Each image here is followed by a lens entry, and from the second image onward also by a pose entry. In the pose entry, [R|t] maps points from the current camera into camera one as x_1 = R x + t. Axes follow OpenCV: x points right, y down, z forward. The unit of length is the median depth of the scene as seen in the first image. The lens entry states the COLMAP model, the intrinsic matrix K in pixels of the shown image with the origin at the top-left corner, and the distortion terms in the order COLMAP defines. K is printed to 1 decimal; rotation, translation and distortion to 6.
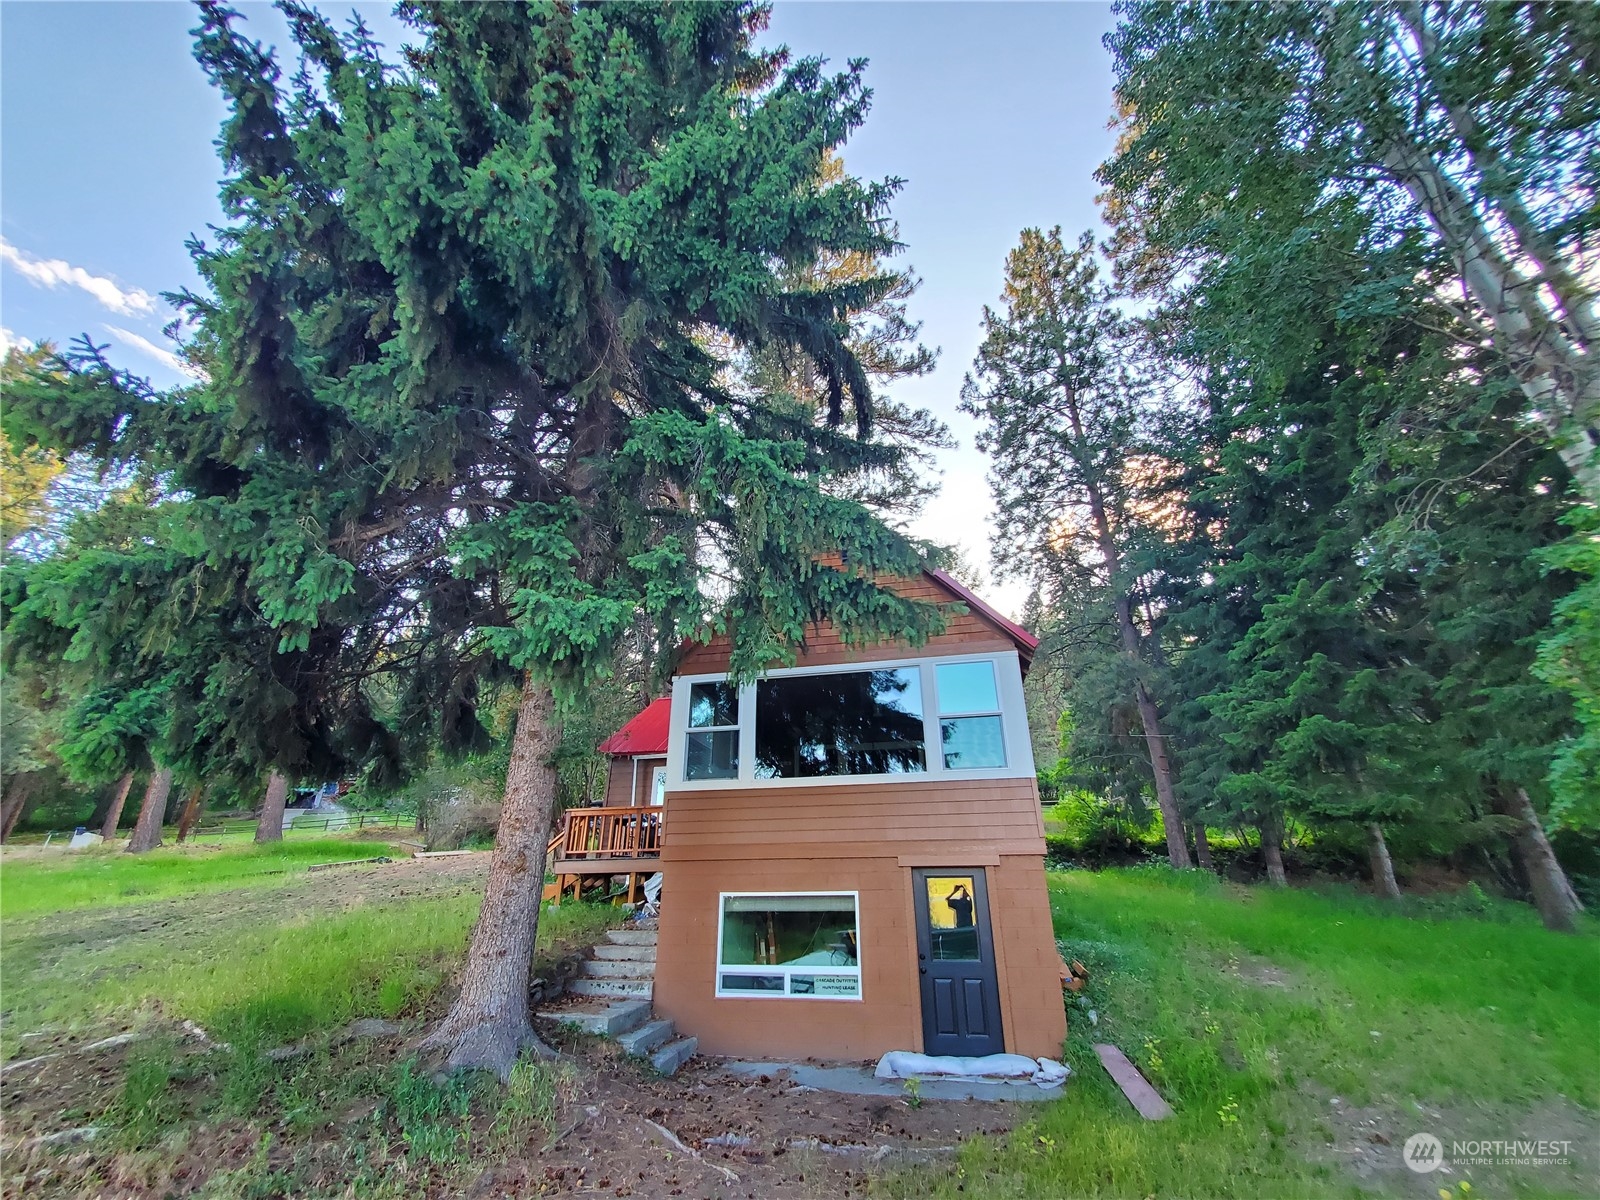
lens RADIAL K [[636.0, 0, 809.0], [0, 636.0, 615.6], [0, 0, 1]] dist [0.000982, -0.000104]
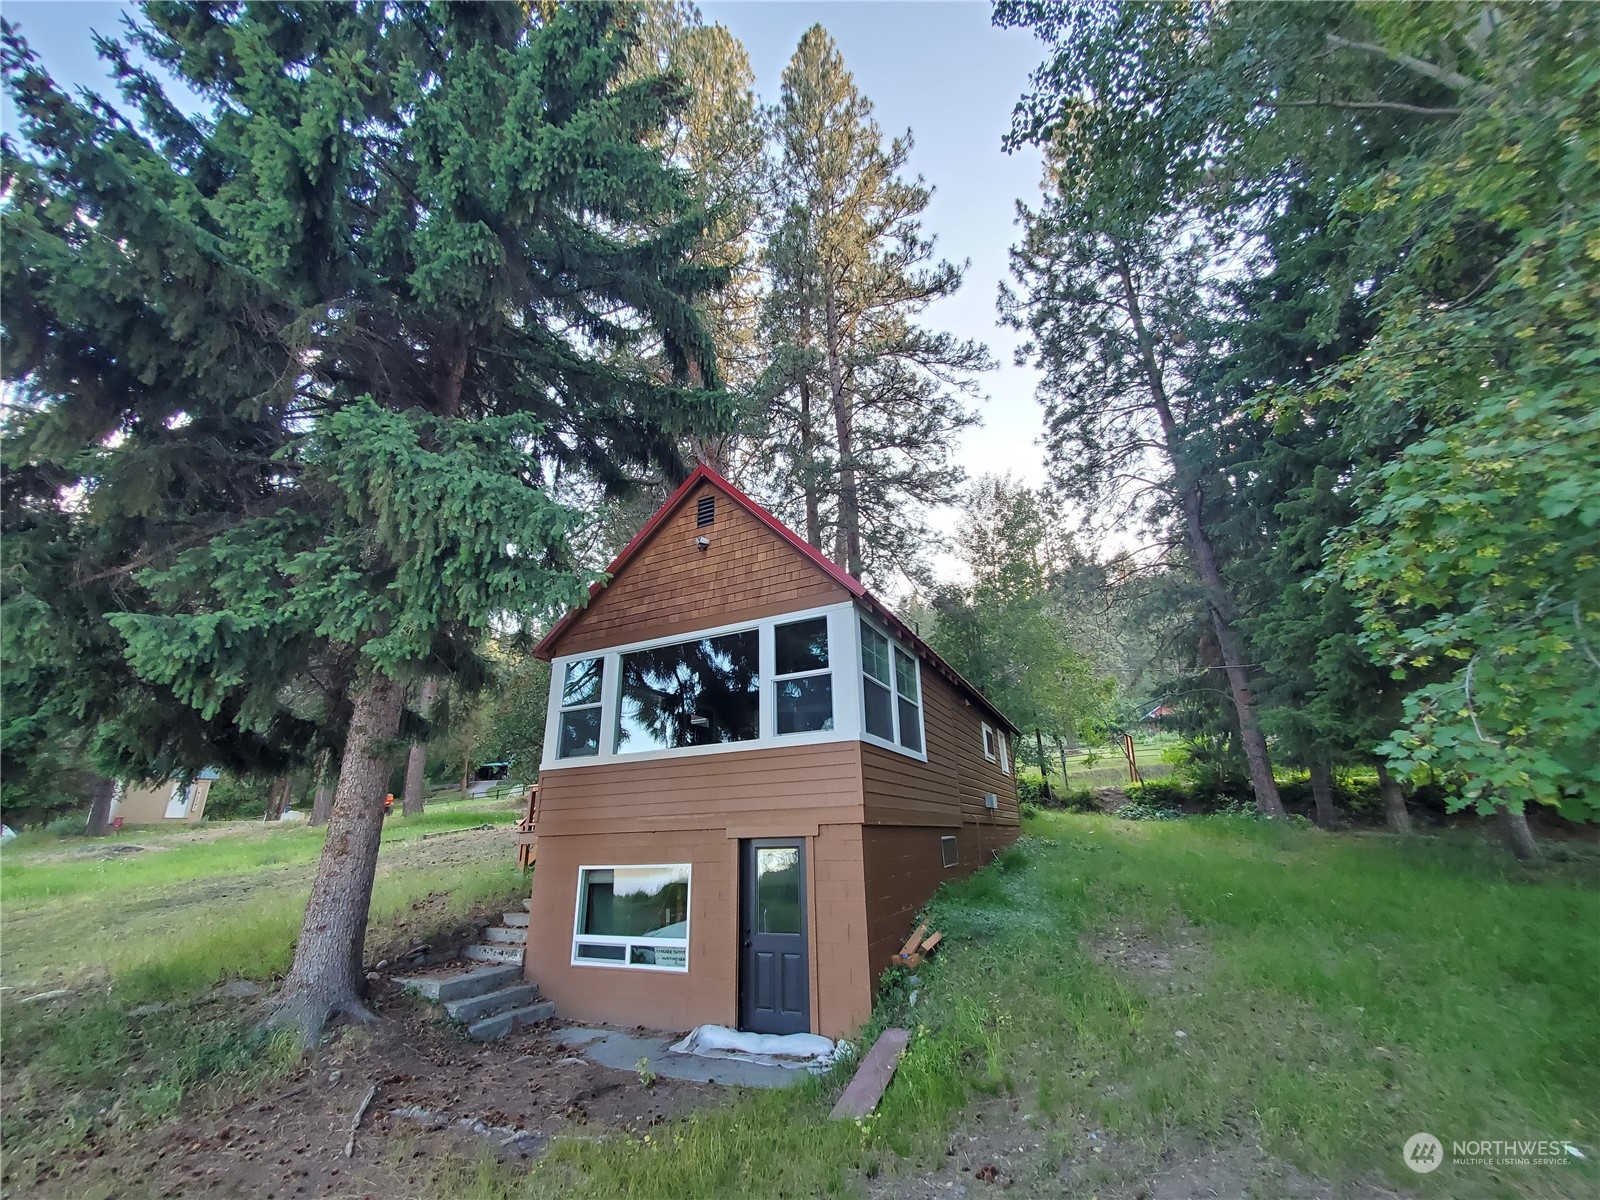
lens RADIAL K [[636.0, 0, 809.0], [0, 636.0, 615.6], [0, 0, 1]] dist [0.000982, -0.000104]
pose [[0.971549, -0.095907, -0.216551, 0.435329], [0.110851, 0.992148, 0.057922, 0.014672], [0.209296, -0.080279, 0.974551, 0.098418]]
